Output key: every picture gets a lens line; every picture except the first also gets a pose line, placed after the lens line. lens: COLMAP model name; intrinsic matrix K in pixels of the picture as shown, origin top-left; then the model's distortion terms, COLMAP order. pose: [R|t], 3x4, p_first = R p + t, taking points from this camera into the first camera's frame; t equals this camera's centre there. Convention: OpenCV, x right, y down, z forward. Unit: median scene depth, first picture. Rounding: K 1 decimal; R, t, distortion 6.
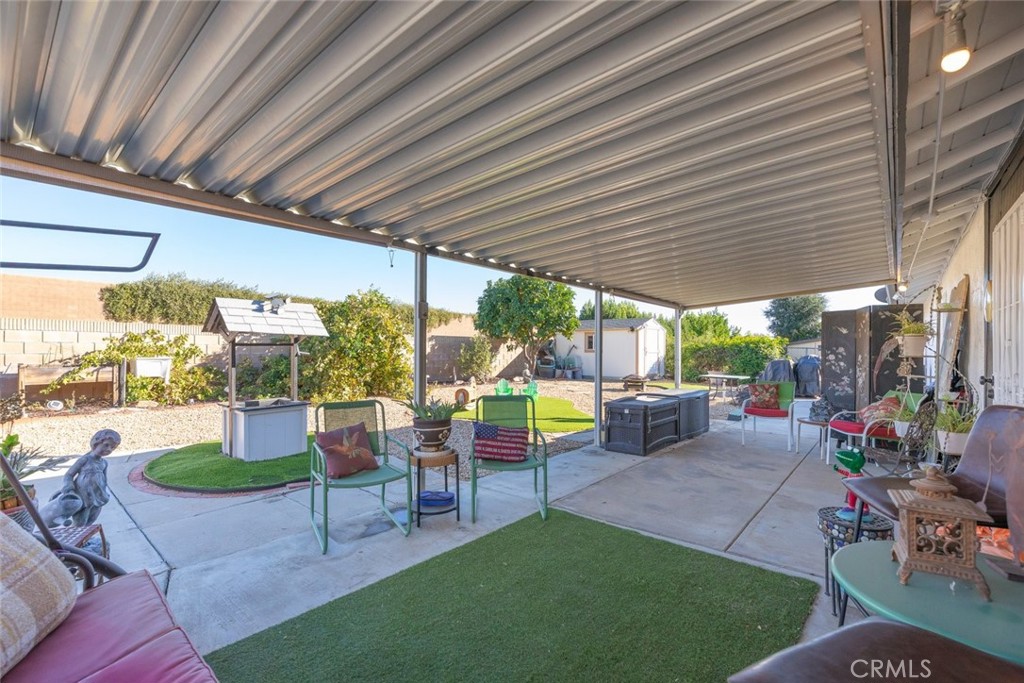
lens RADIAL K [[459.6, 0, 517.9], [0, 459.6, 351.6], [0, 0, 1]] dist [-0.002458, -0.000175]
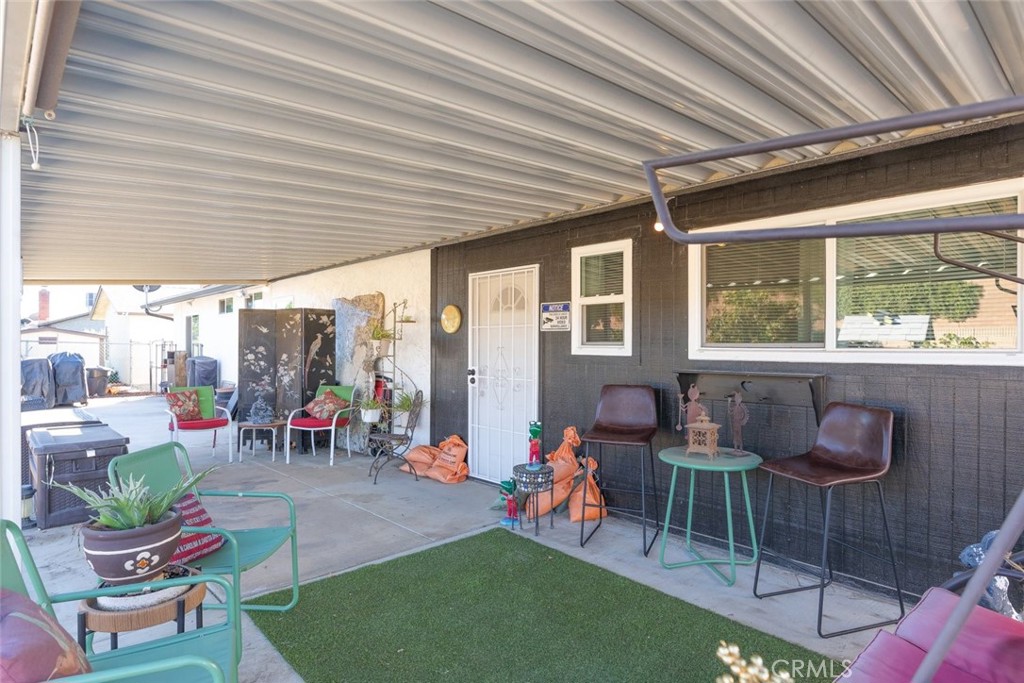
lens RADIAL K [[555.2, 0, 510.8], [0, 555.2, 338.9], [0, 0, 1]] dist [0.001953, 0.000384]
pose [[0.120341, 0.002752, 0.992729, -0.441908], [-0.001059, 0.999996, -0.002643, -0.024507], [-0.992732, -0.000733, 0.120343, 0.339908]]
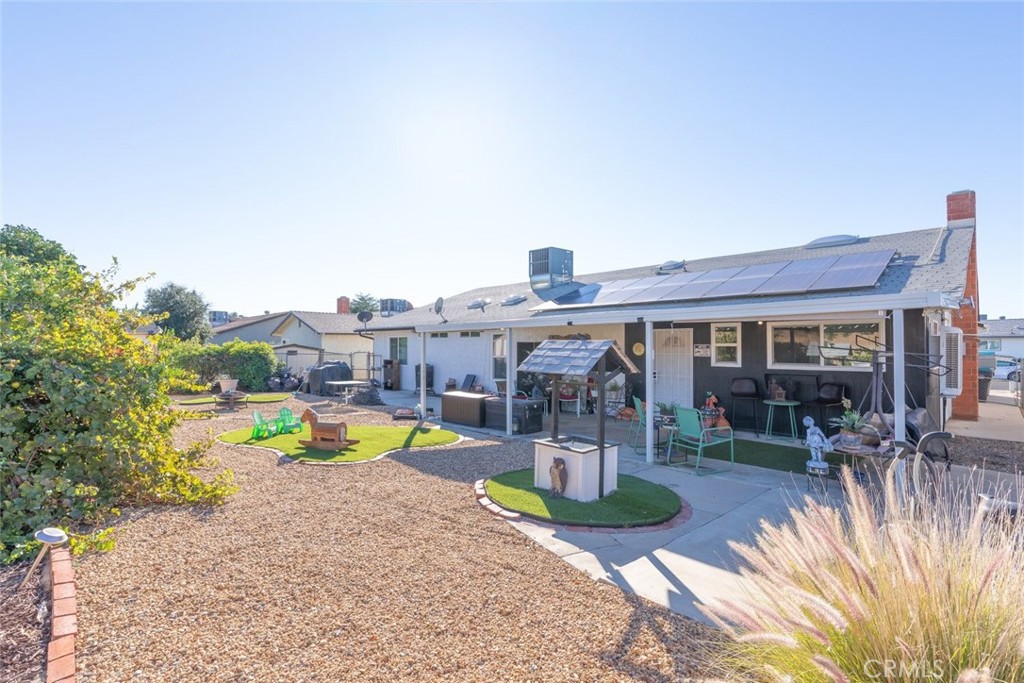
lens RADIAL K [[459.6, 0, 515.7], [0, 459.6, 341.8], [0, 0, 1]] dist [-0.002458, -0.000175]
pose [[0.110630, 0.007680, 0.993832, -1.099730], [0.000153, 0.999970, -0.007745, -0.064410], [-0.993862, 0.001009, 0.110626, 0.721039]]
